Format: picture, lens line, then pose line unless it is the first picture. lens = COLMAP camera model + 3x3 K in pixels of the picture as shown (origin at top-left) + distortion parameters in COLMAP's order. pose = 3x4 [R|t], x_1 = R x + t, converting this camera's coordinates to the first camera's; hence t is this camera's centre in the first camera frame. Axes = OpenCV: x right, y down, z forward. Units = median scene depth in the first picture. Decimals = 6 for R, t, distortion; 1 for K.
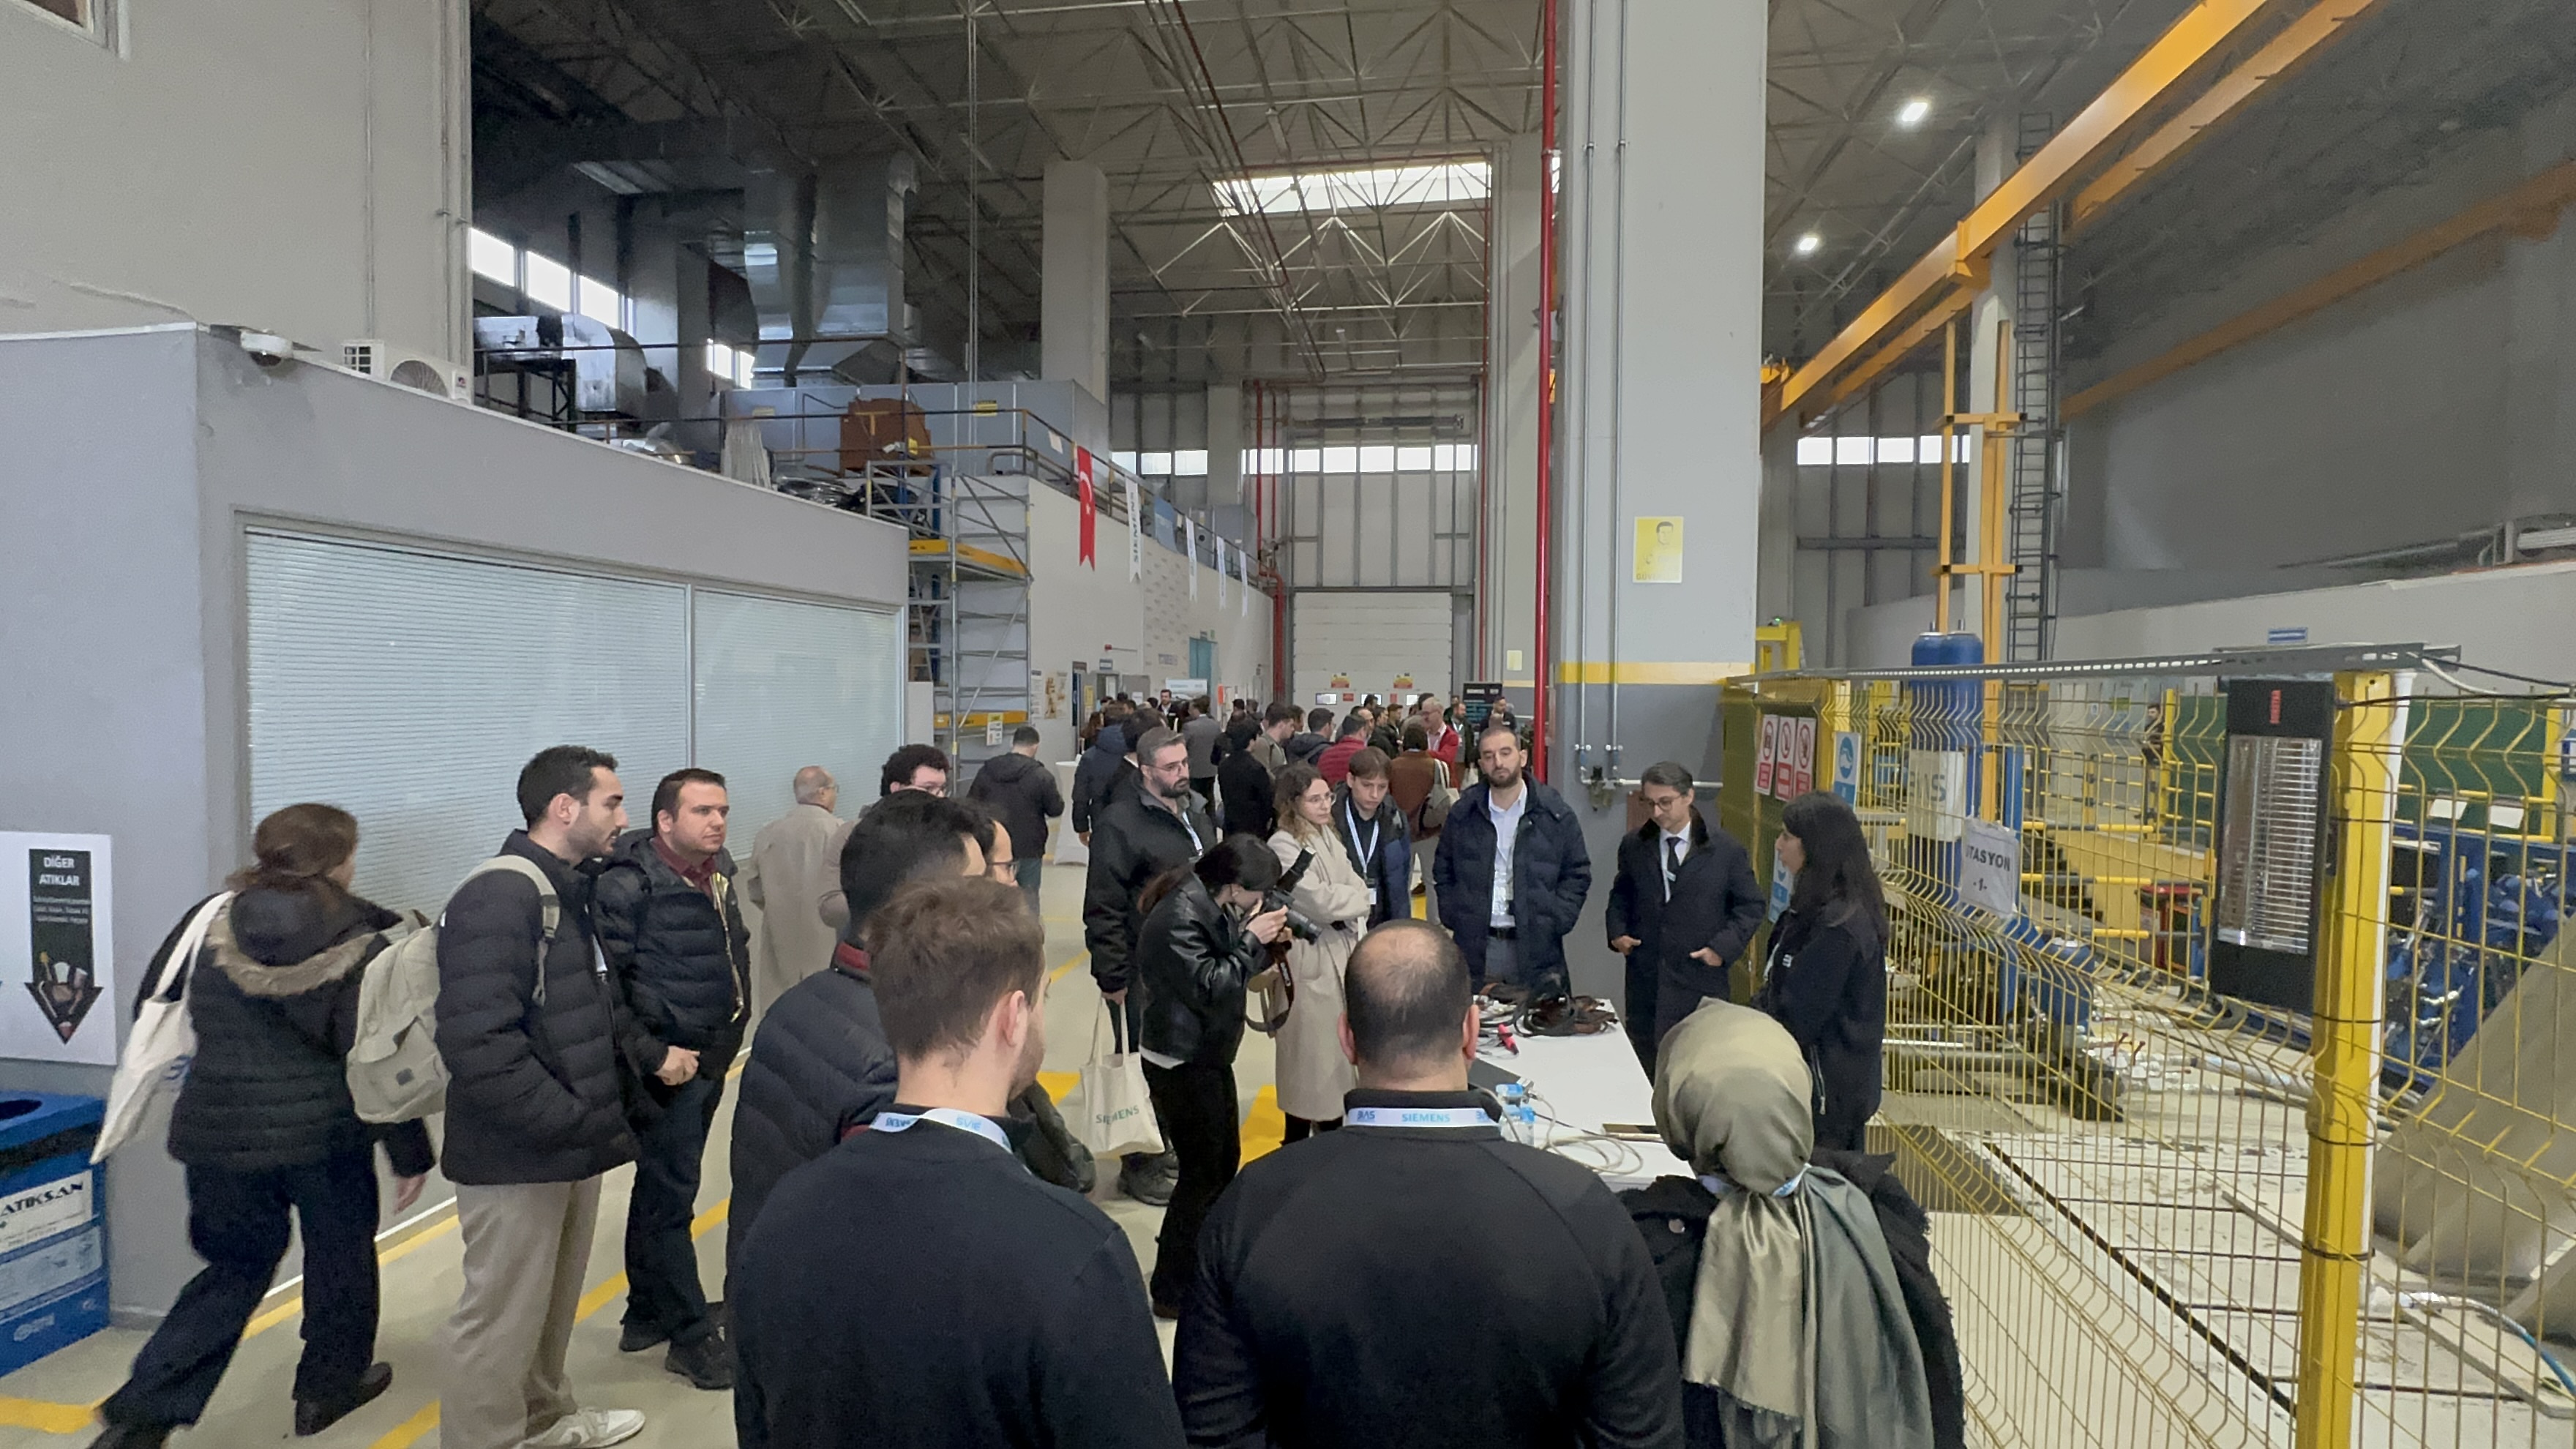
lens RADIAL K [[1172.9, 0, 1291.3], [0, 1172.9, 728.0], [0, 0, 1]] dist [-0.003534, 0.000064]
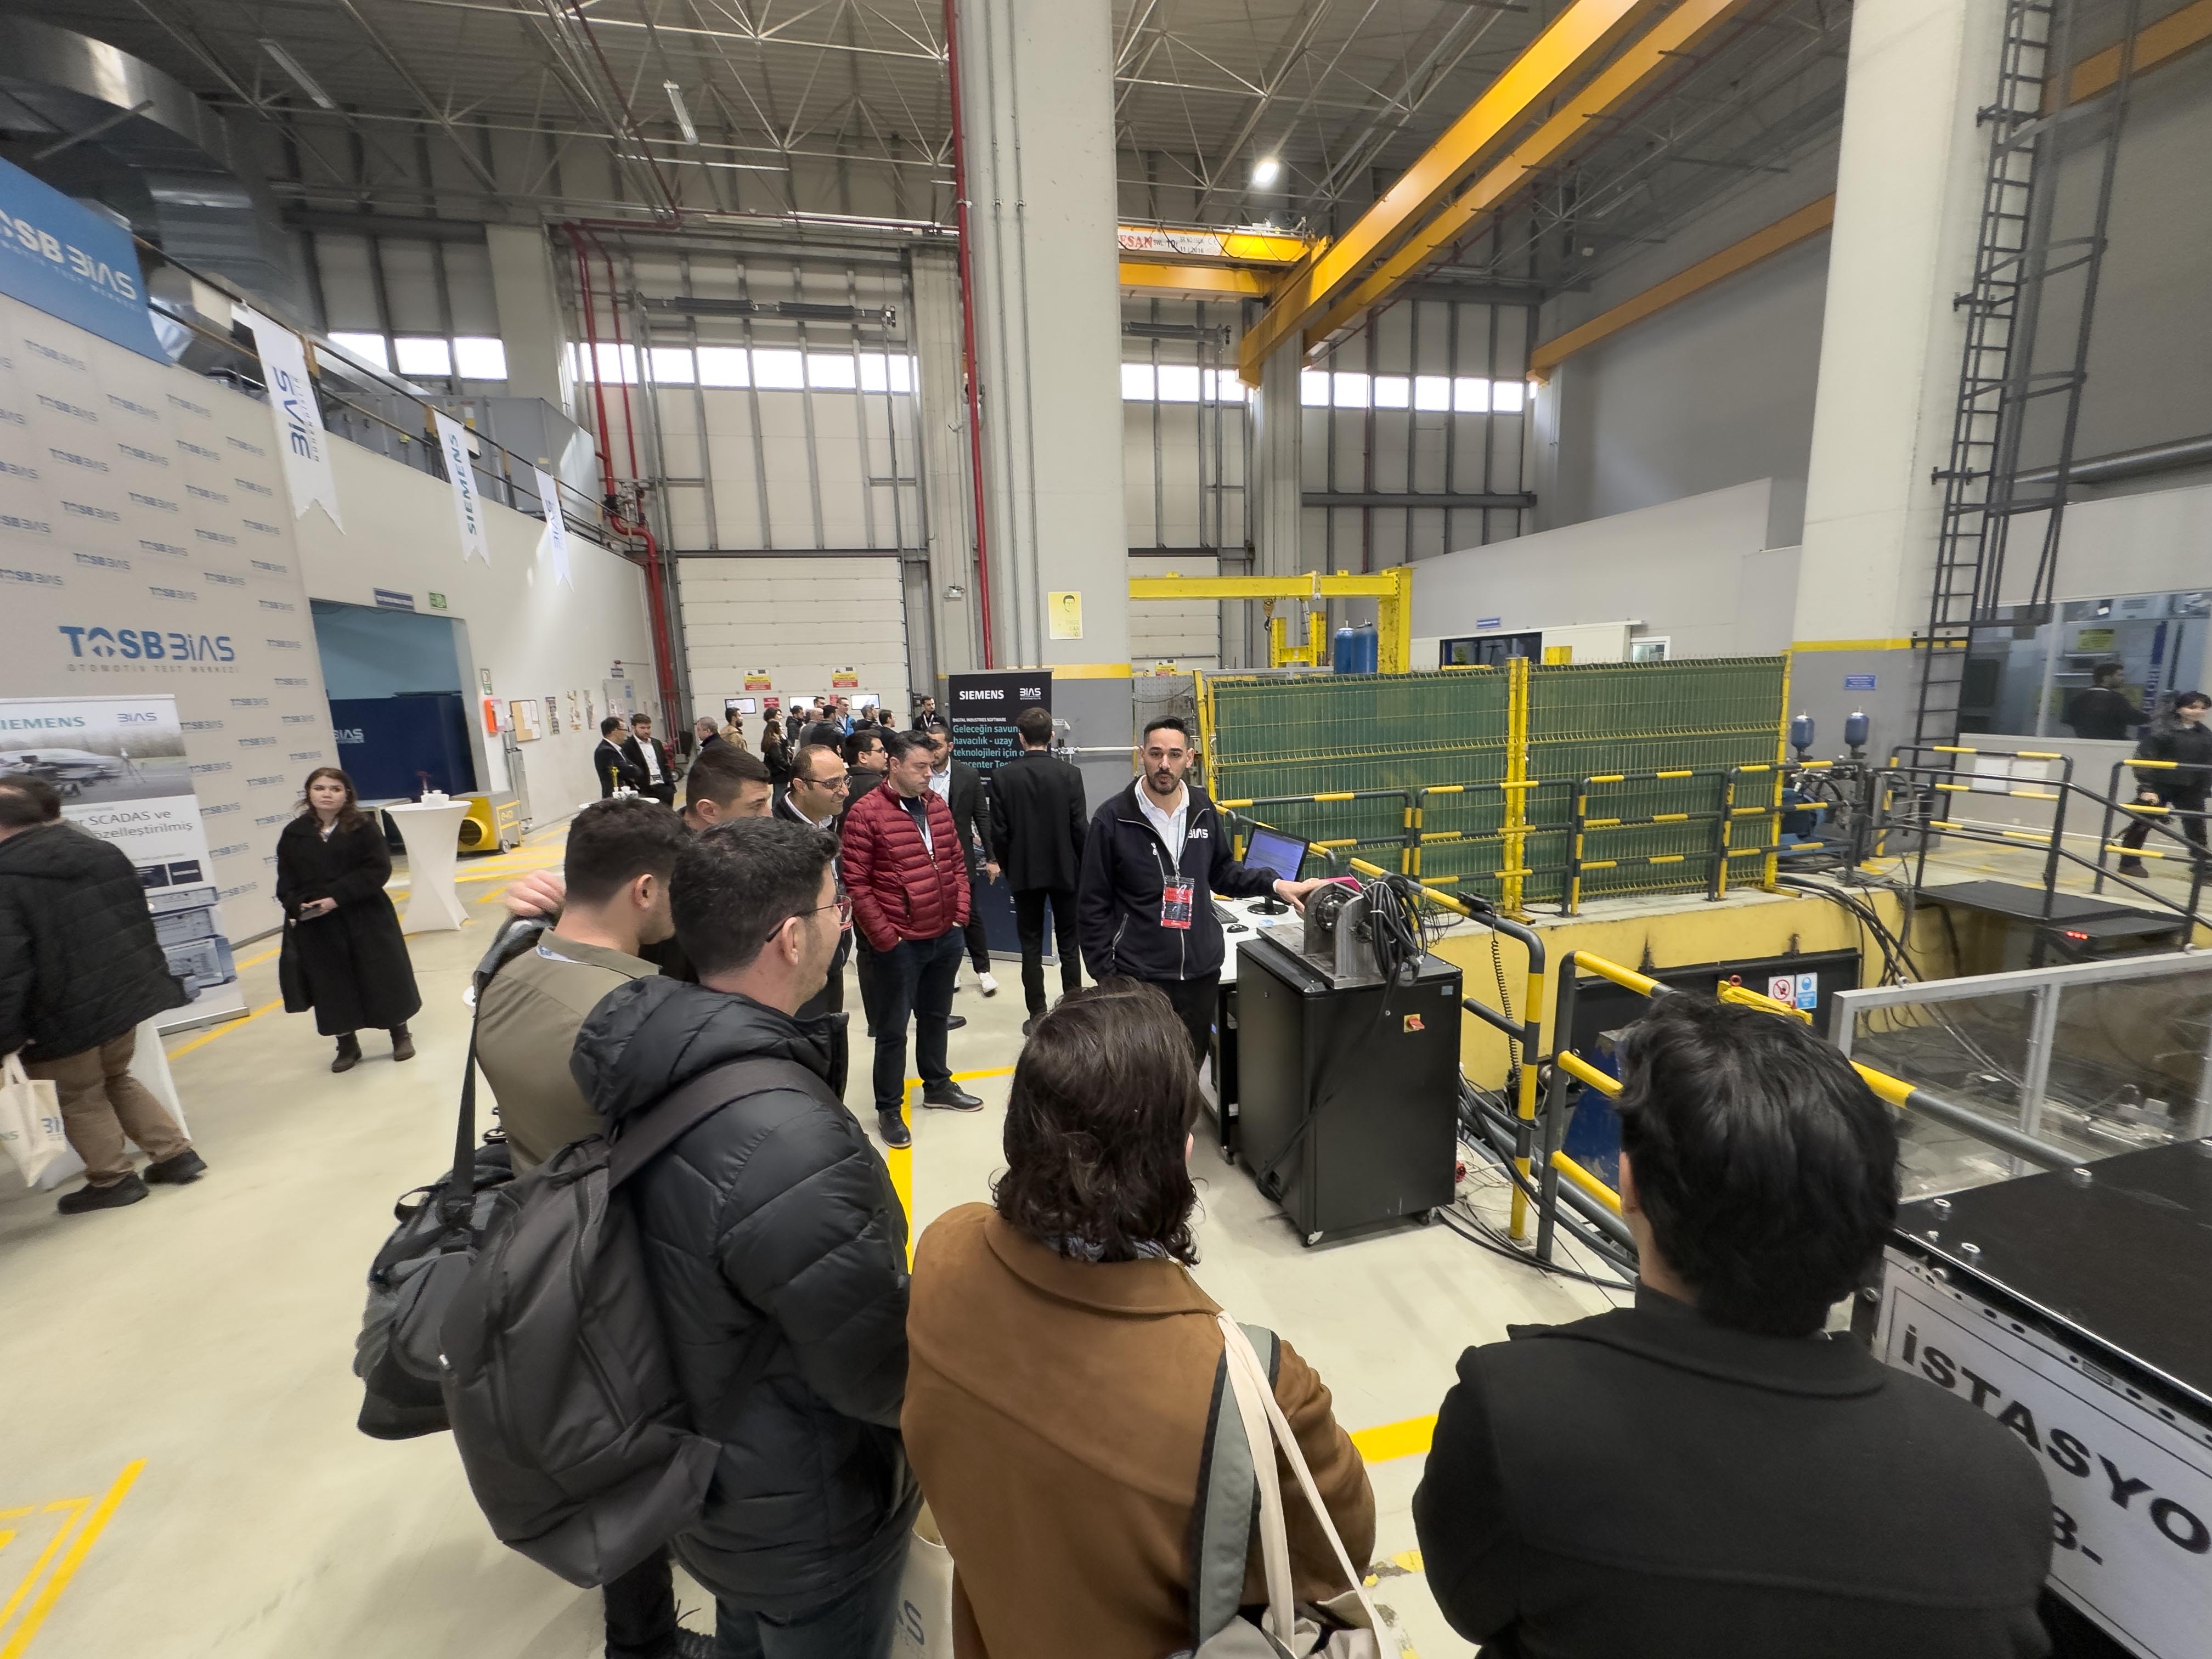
lens RADIAL K [[879.0, 0, 1108.2], [0, 879.0, 831.6], [0, 0, 1]] dist [-0.002693, 0.000153]
pose [[0.934490, -0.101404, 0.341240, 0.089956], [0.053883, 0.987818, 0.145985, -0.027186], [-0.351887, -0.118035, 0.928571, 0.713329]]
